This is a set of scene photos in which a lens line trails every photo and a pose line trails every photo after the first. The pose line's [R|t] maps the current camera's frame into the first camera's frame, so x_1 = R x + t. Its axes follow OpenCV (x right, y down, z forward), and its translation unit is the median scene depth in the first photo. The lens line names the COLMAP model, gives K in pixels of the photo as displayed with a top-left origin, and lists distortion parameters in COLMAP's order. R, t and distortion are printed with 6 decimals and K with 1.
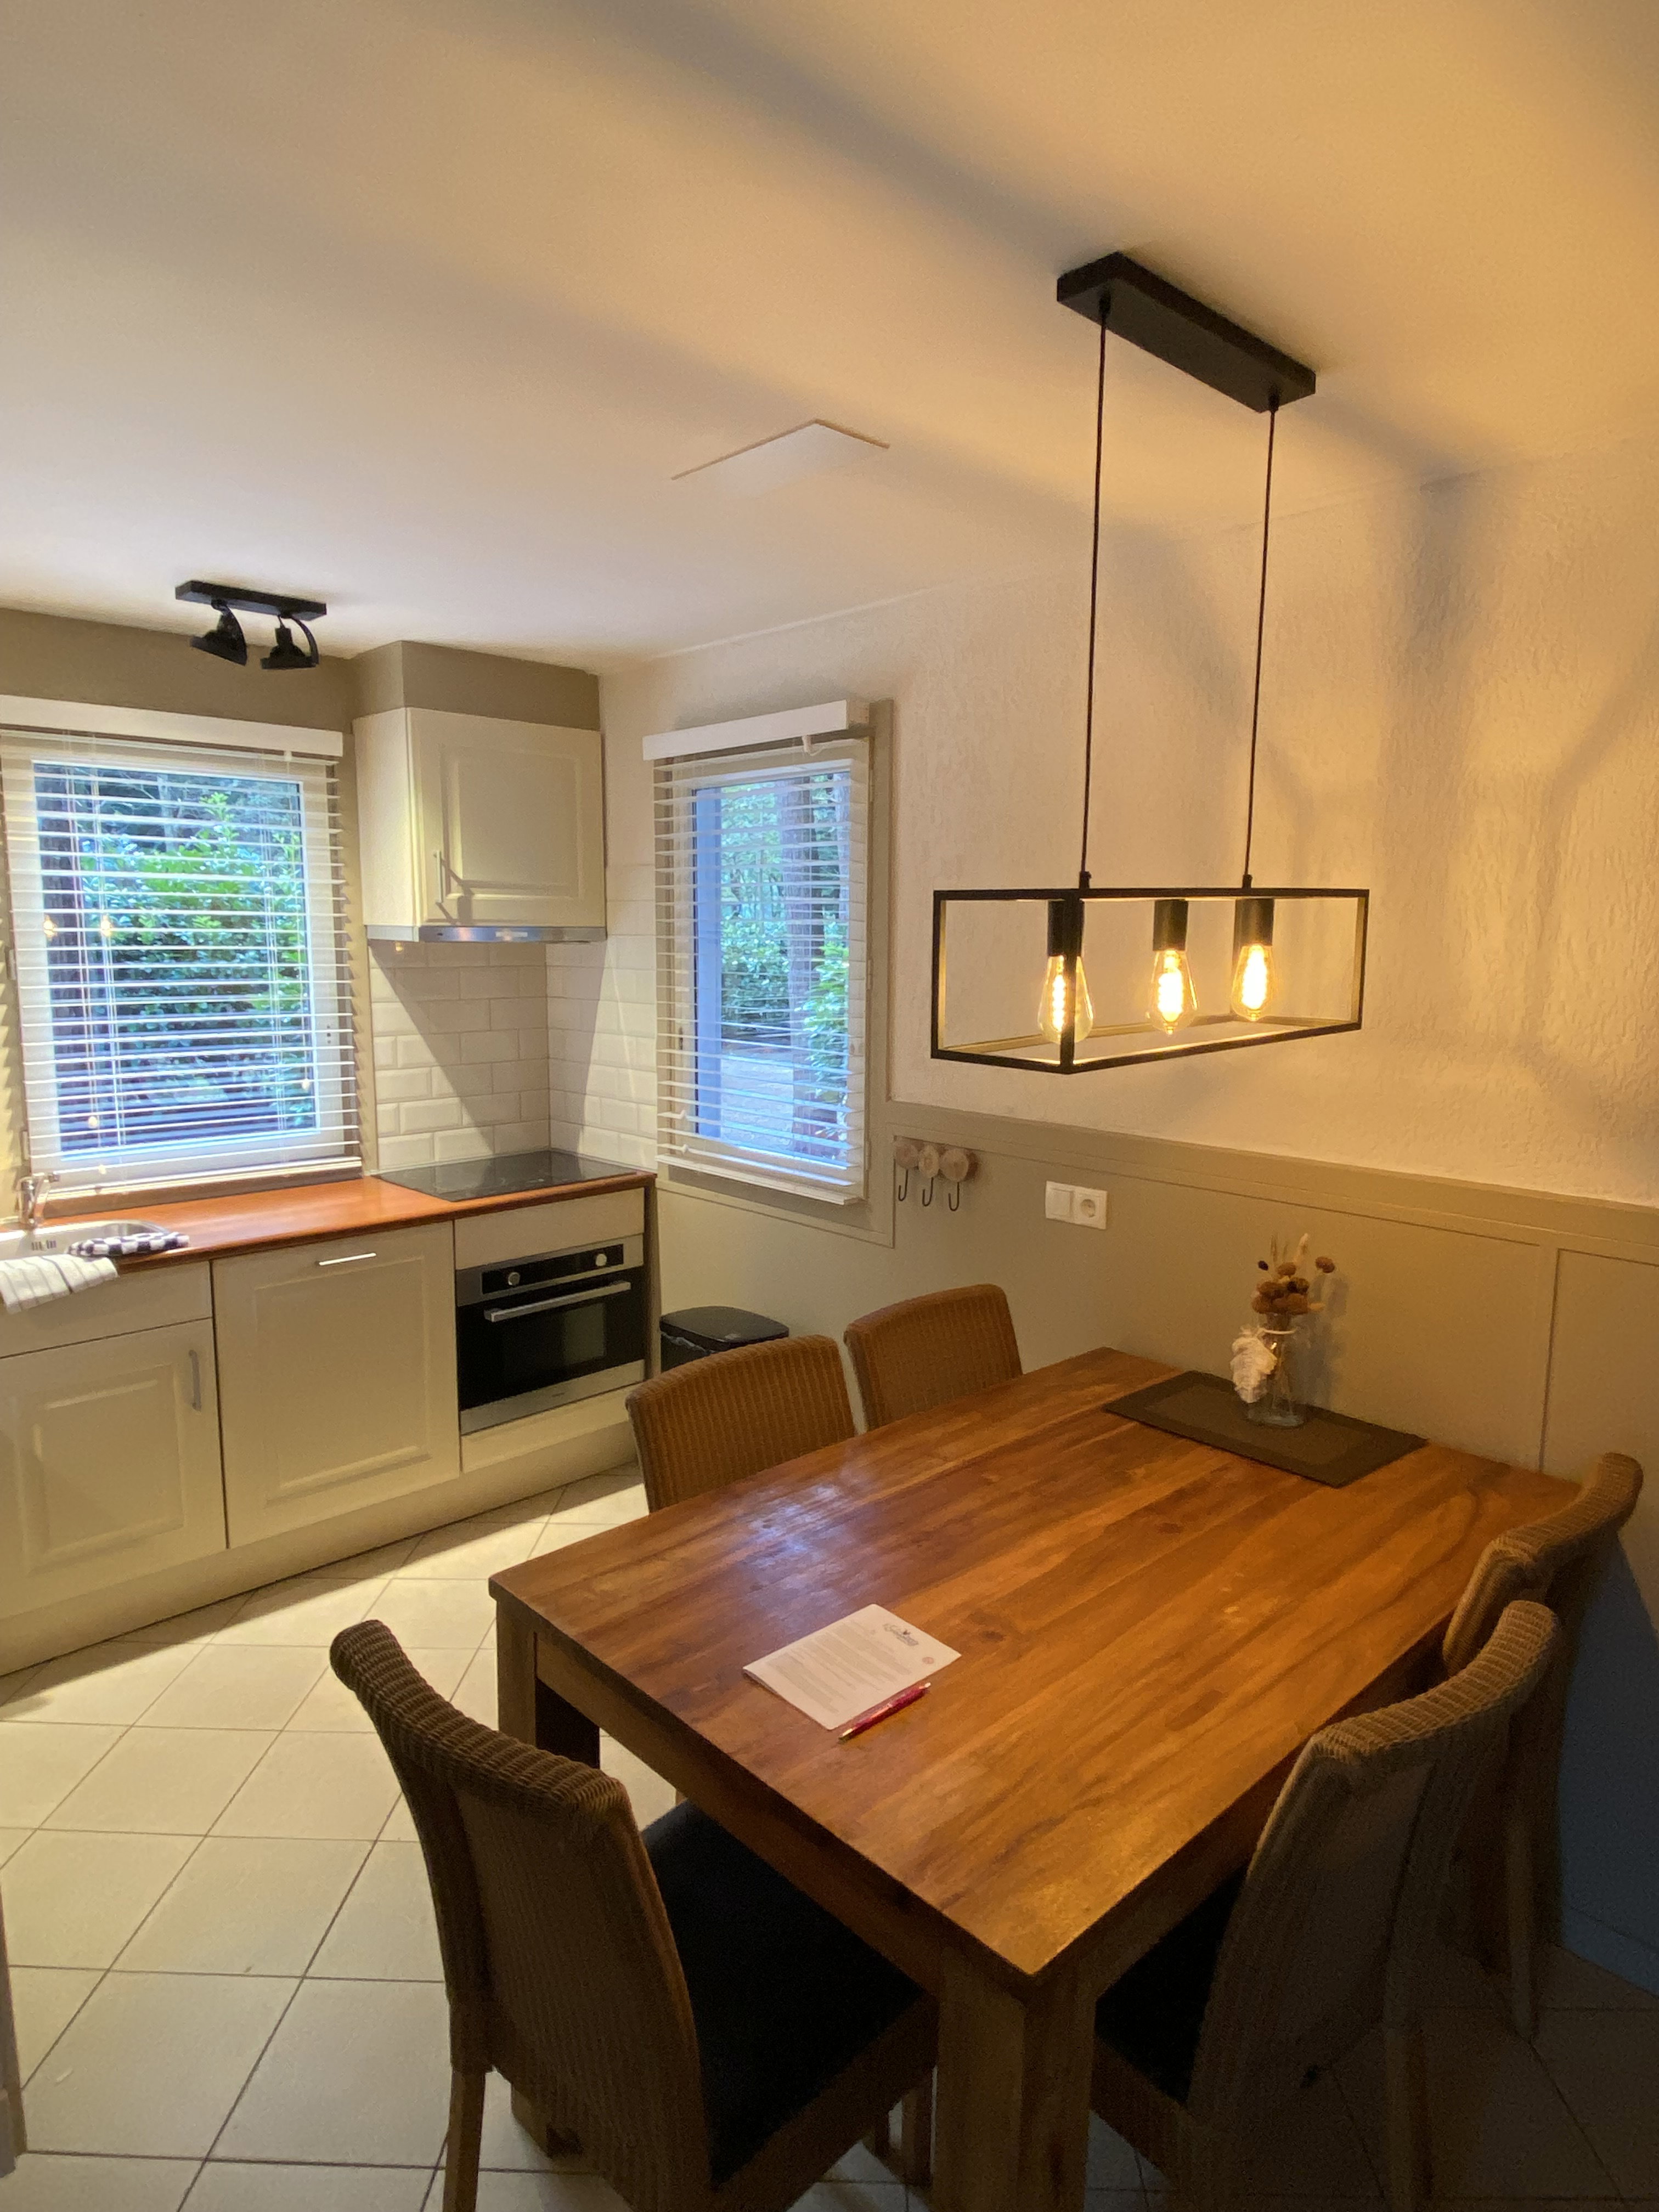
lens RADIAL K [[1307.8, 0, 832.6], [0, 1307.8, 1099.1], [0, 0, 1]] dist [0.036216, -0.006808]
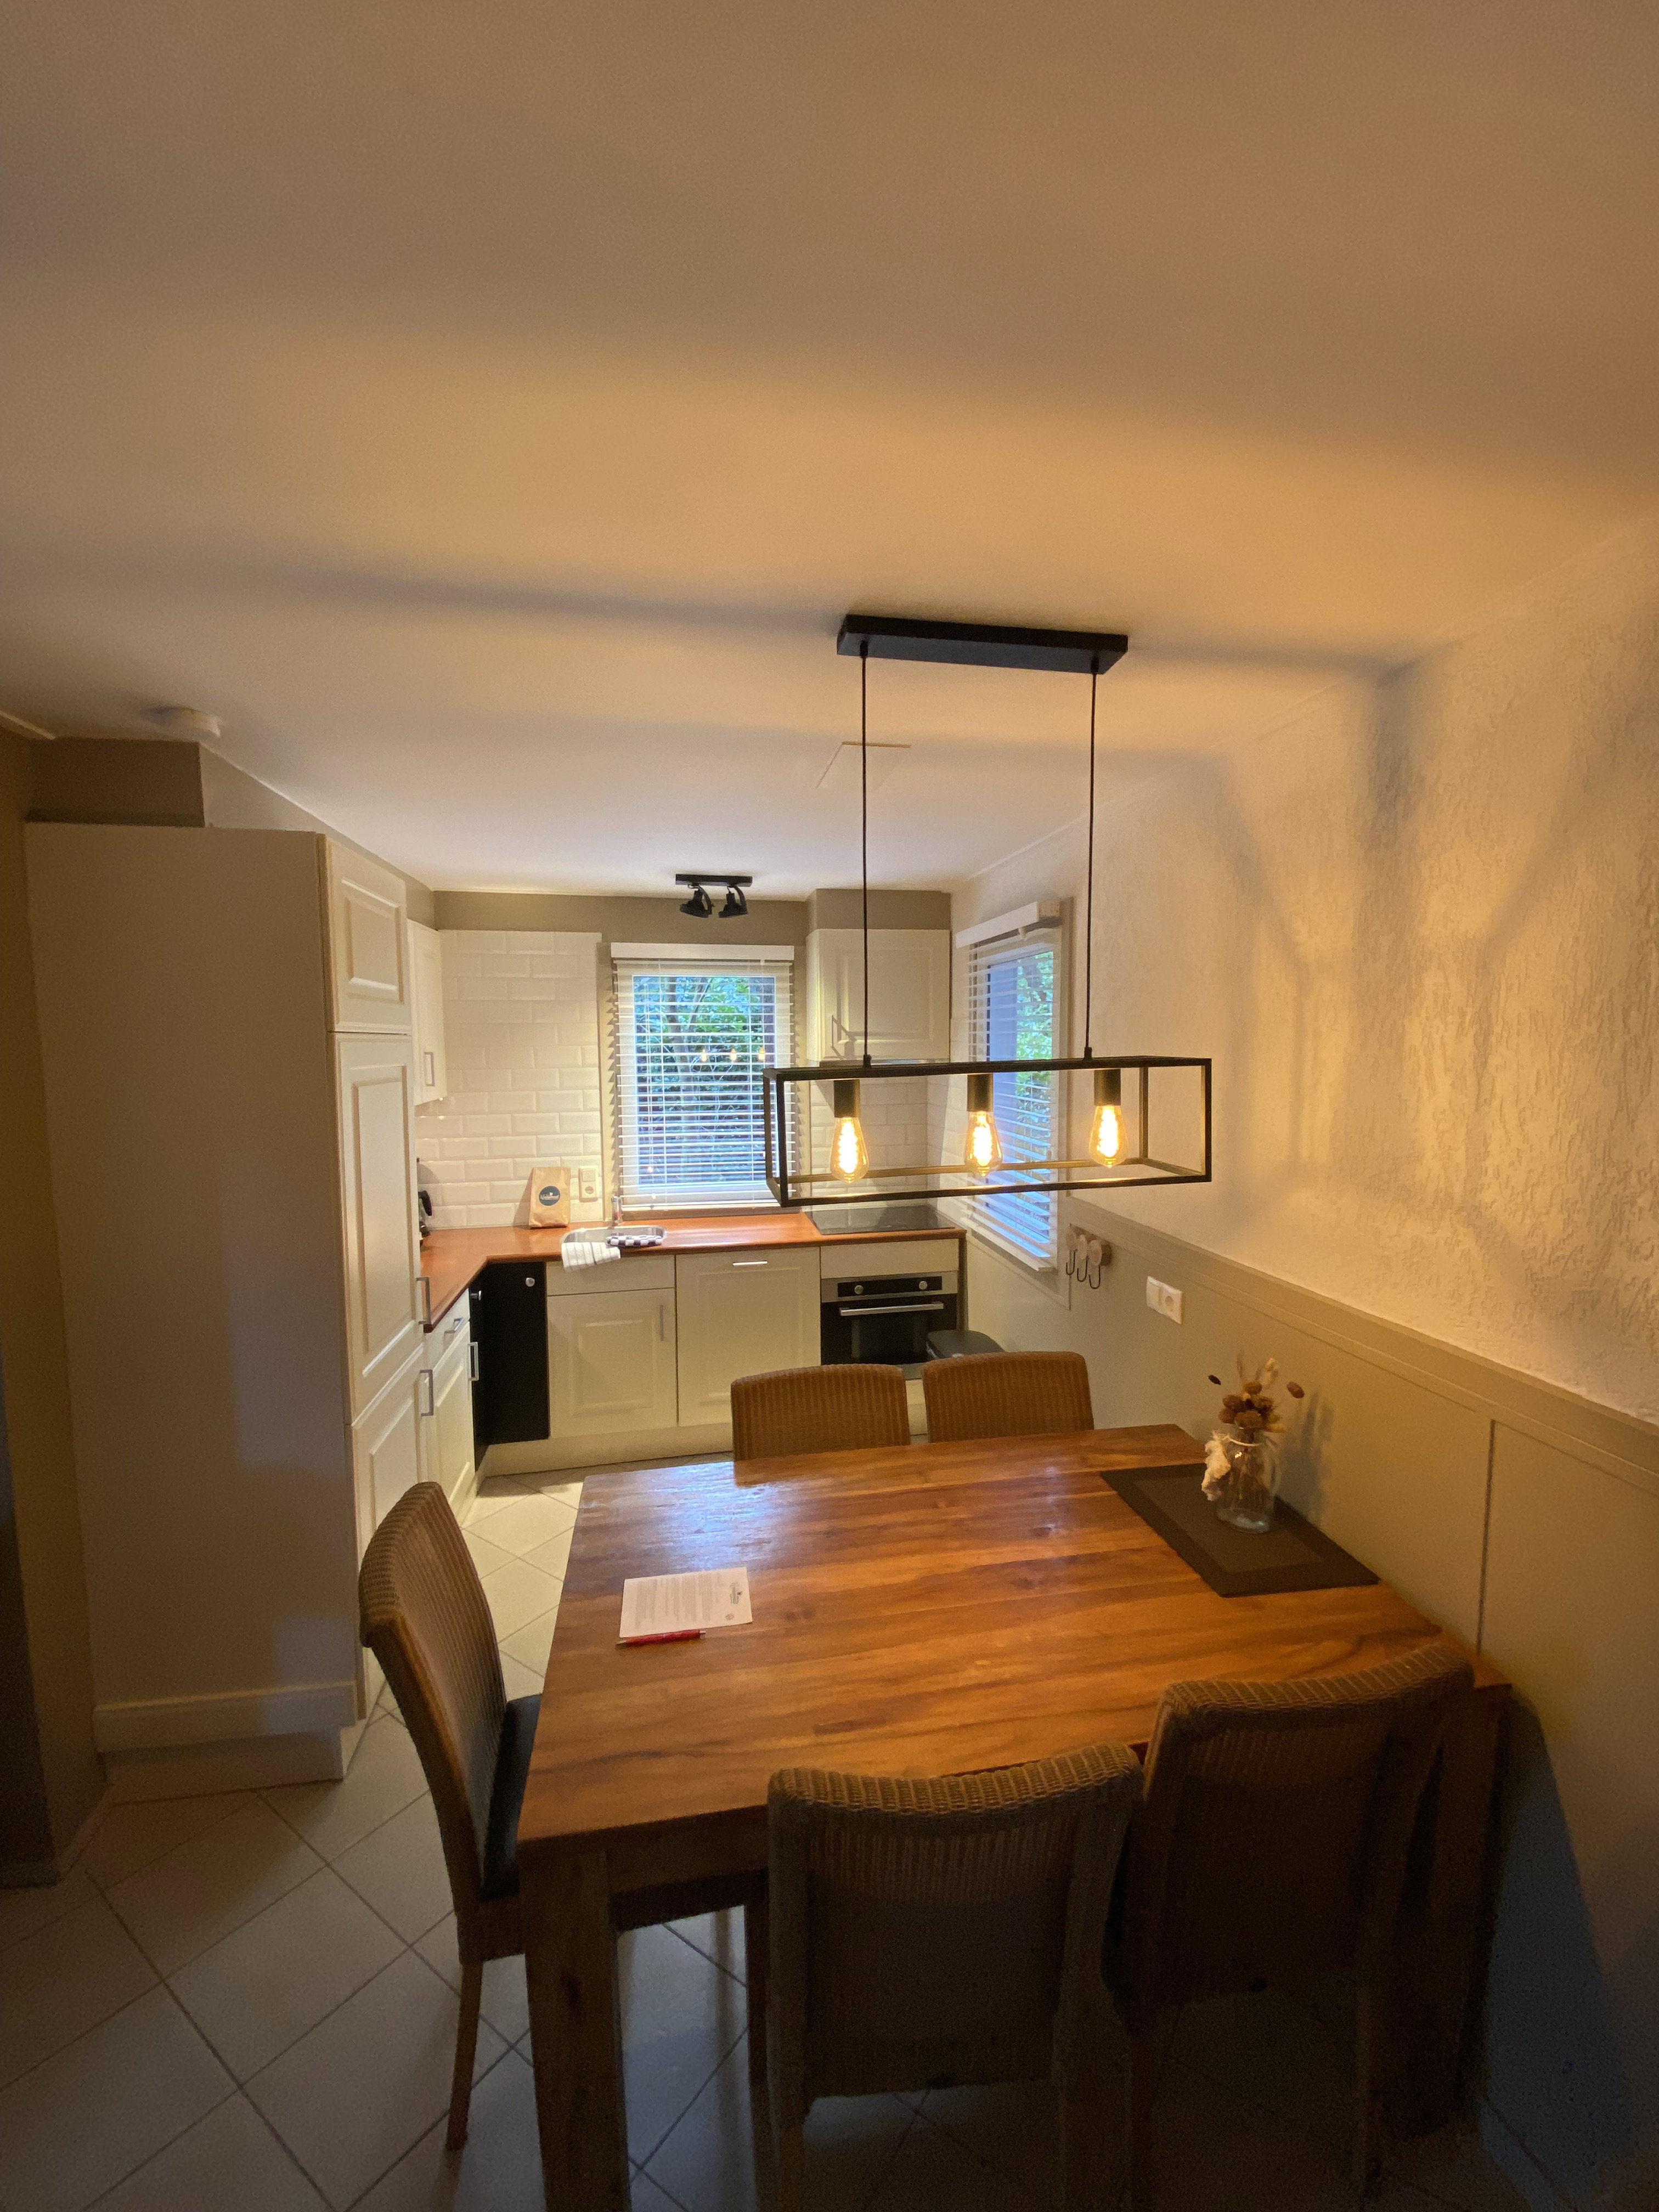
lens RADIAL K [[885.2, 0, 831.1], [0, 885.2, 1107.2], [0, 0, 1]] dist [-0.005697, -0.001204]
pose [[0.835390, 0.030916, -0.548787, 0.433685], [-0.060031, 0.997576, -0.035182, -0.056722], [0.546370, 0.062335, 0.835221, 0.159578]]
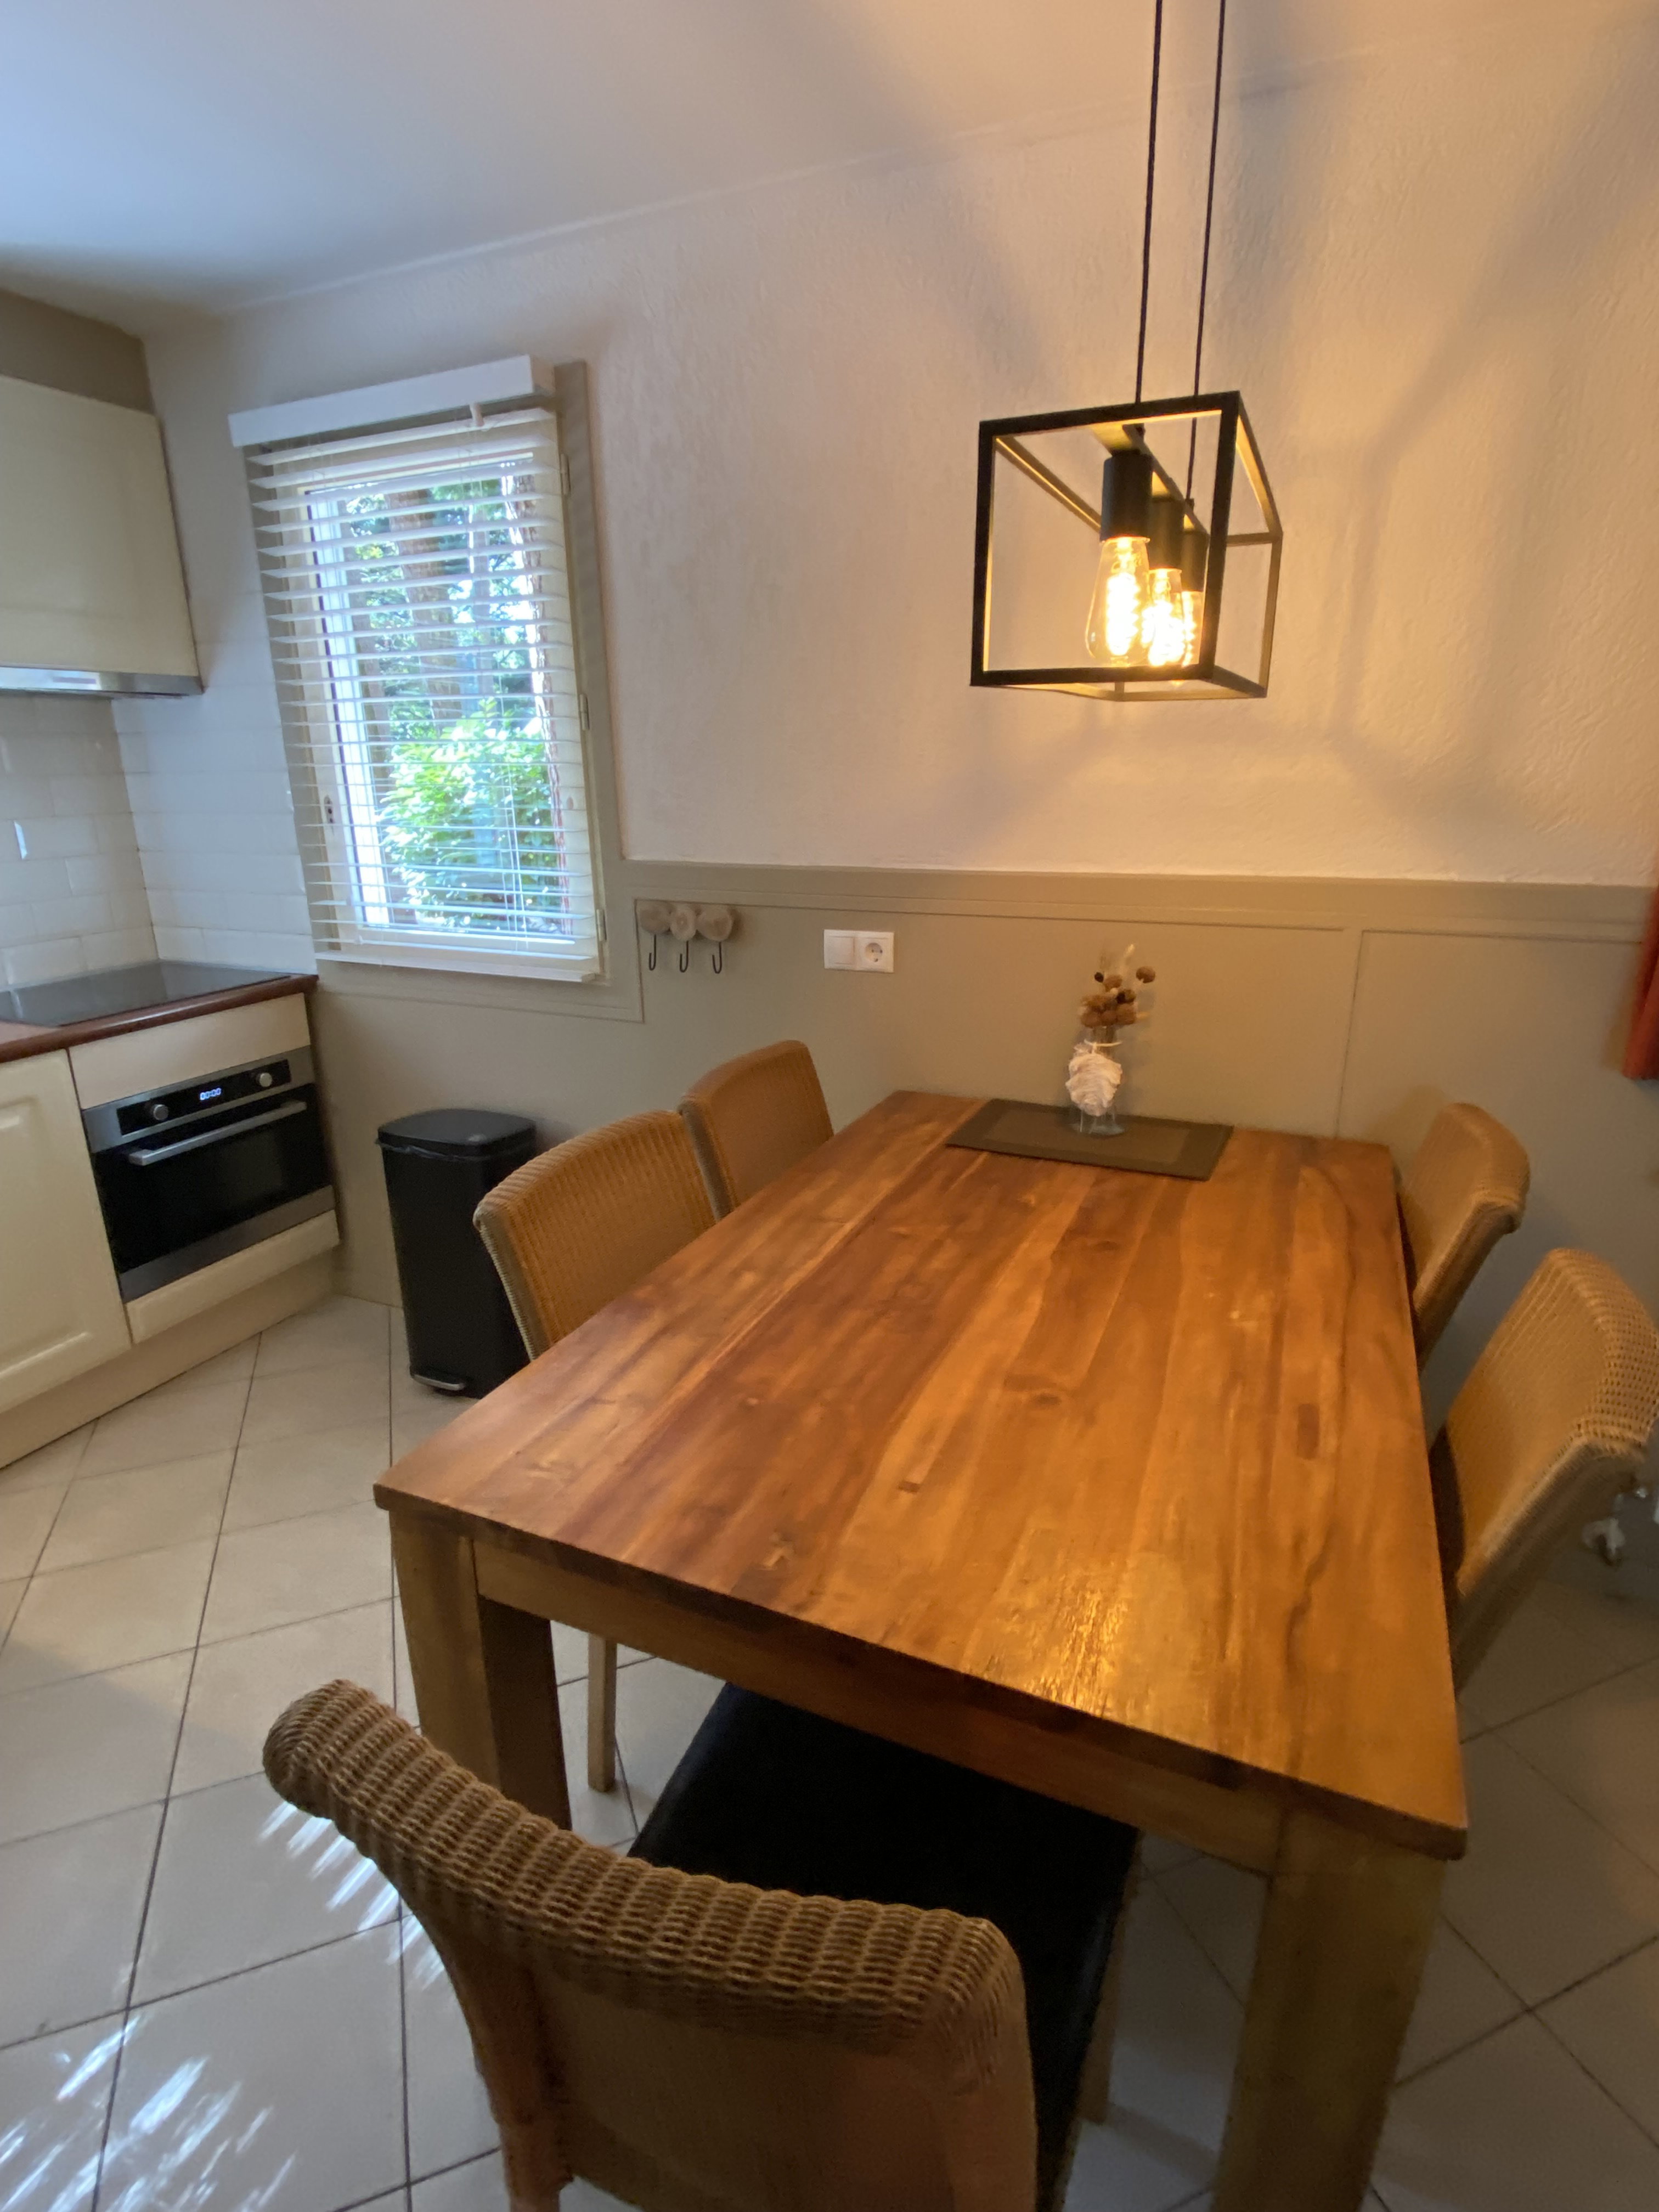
lens RADIAL K [[1103.3, 0, 826.9], [0, 1103.3, 1102.0], [0, 0, 1]] dist [0.035090, -0.001429]
pose [[0.920015, -0.128724, 0.370139, -0.173028], [0.068238, 0.982705, 0.172145, 0.056716], [-0.385896, -0.133118, 0.912888, 0.289255]]
